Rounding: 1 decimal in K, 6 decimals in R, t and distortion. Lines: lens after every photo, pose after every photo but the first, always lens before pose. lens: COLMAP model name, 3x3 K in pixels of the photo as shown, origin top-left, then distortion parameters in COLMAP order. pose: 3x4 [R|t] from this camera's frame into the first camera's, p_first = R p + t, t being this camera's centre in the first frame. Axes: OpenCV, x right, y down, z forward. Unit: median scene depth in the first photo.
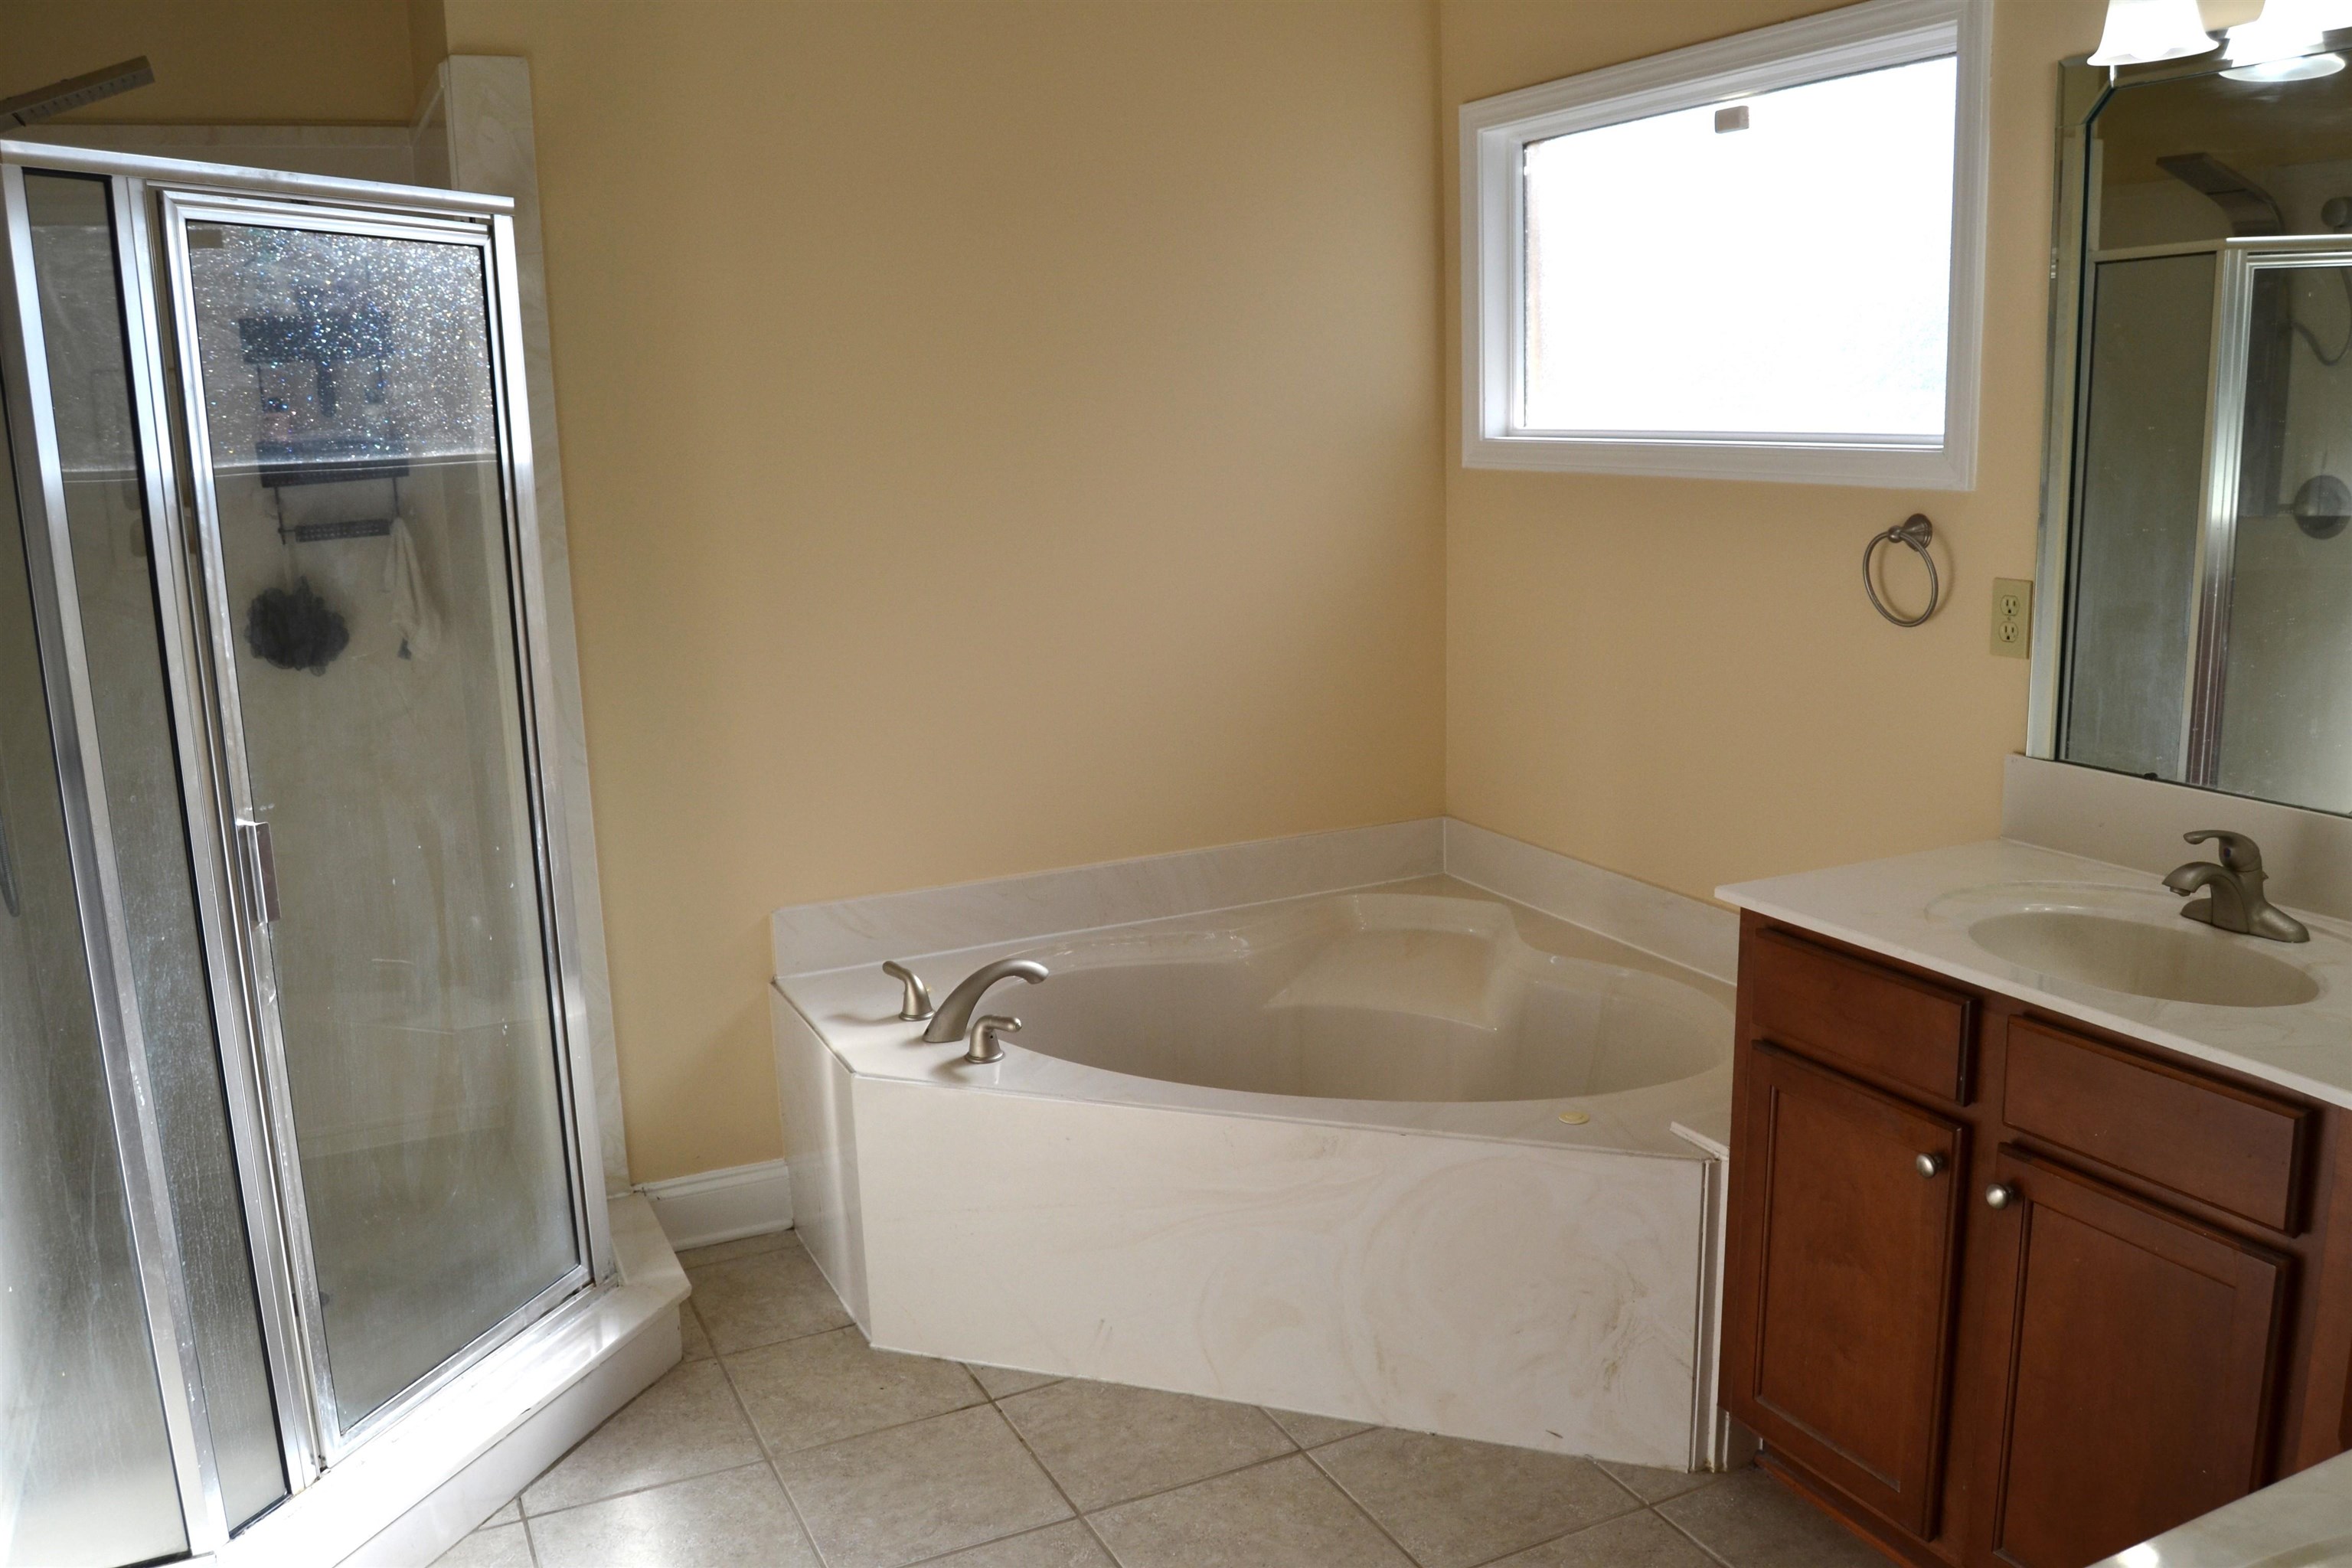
lens RADIAL K [[1871.8, 0, 1189.5], [0, 1871.8, 791.3], [0, 0, 1]] dist [-0.092301, 0.033226]
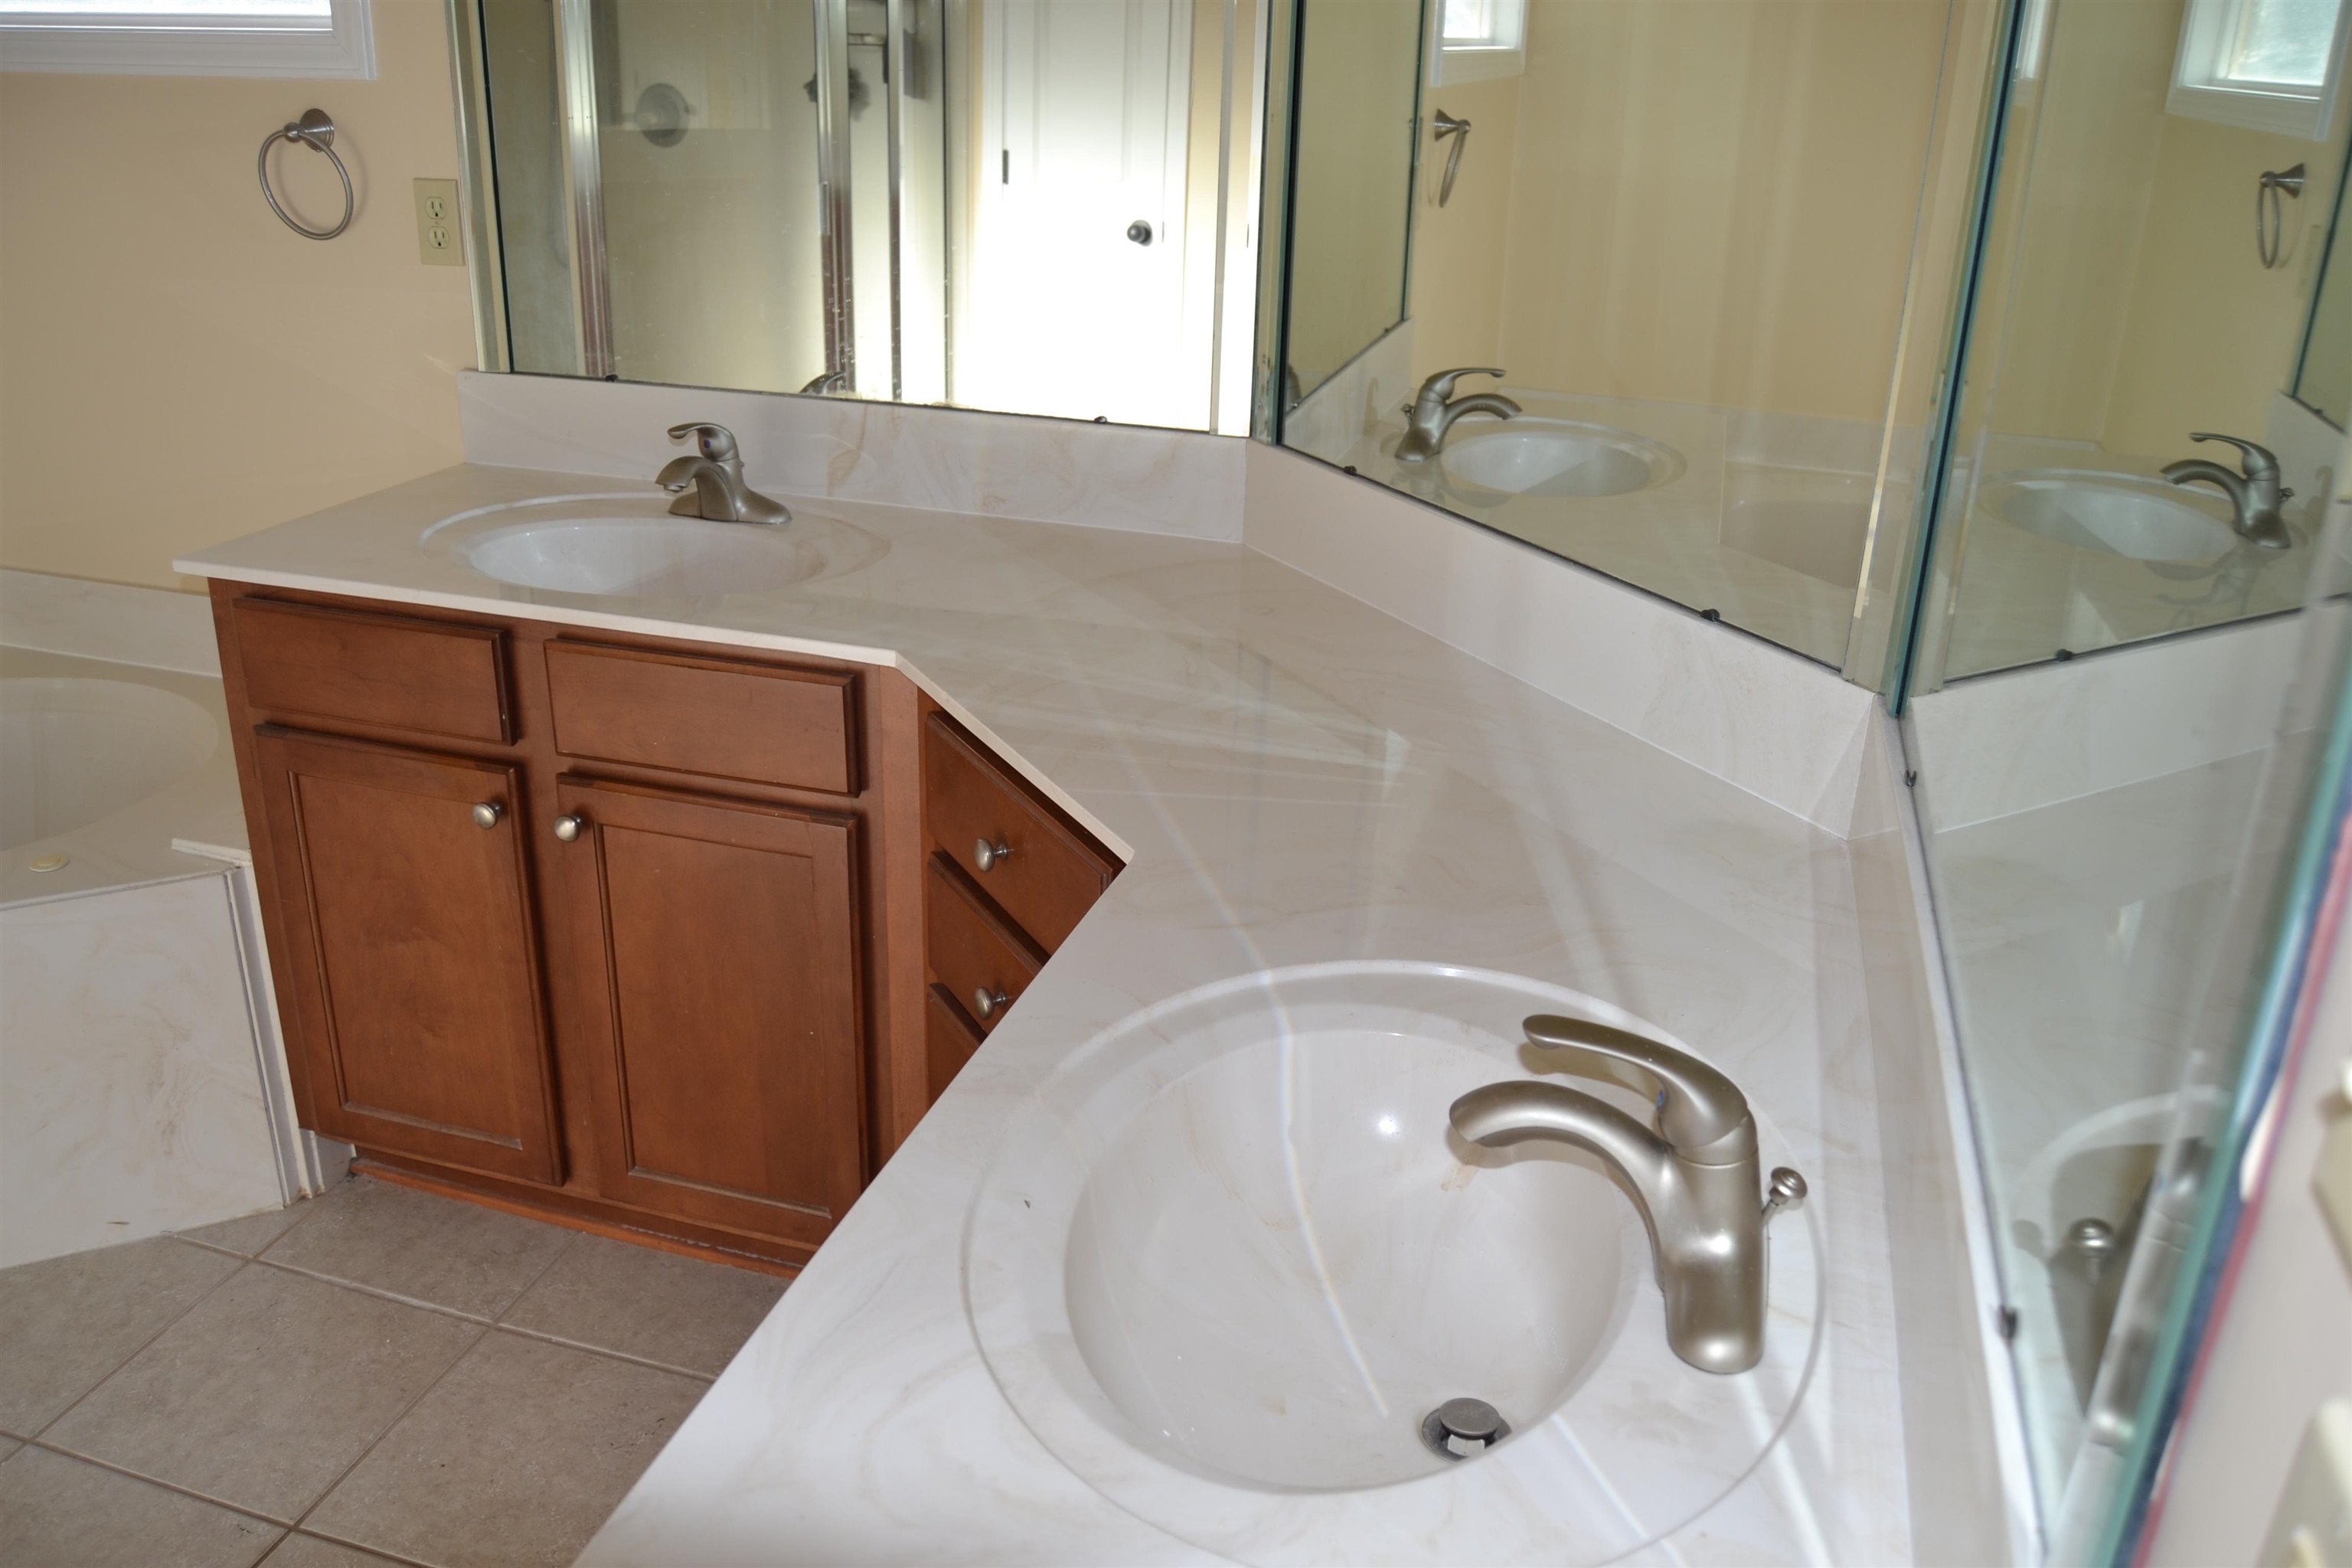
lens RADIAL K [[1871.8, 0, 1160.4], [0, 1871.8, 788.9], [0, 0, 1]] dist [-0.092301, 0.033226]
pose [[0.672252, -0.236052, 0.701682, -0.024455], [0.100457, 0.968124, 0.229441, 0.007248], [-0.733475, -0.083753, 0.674537, 0.099812]]
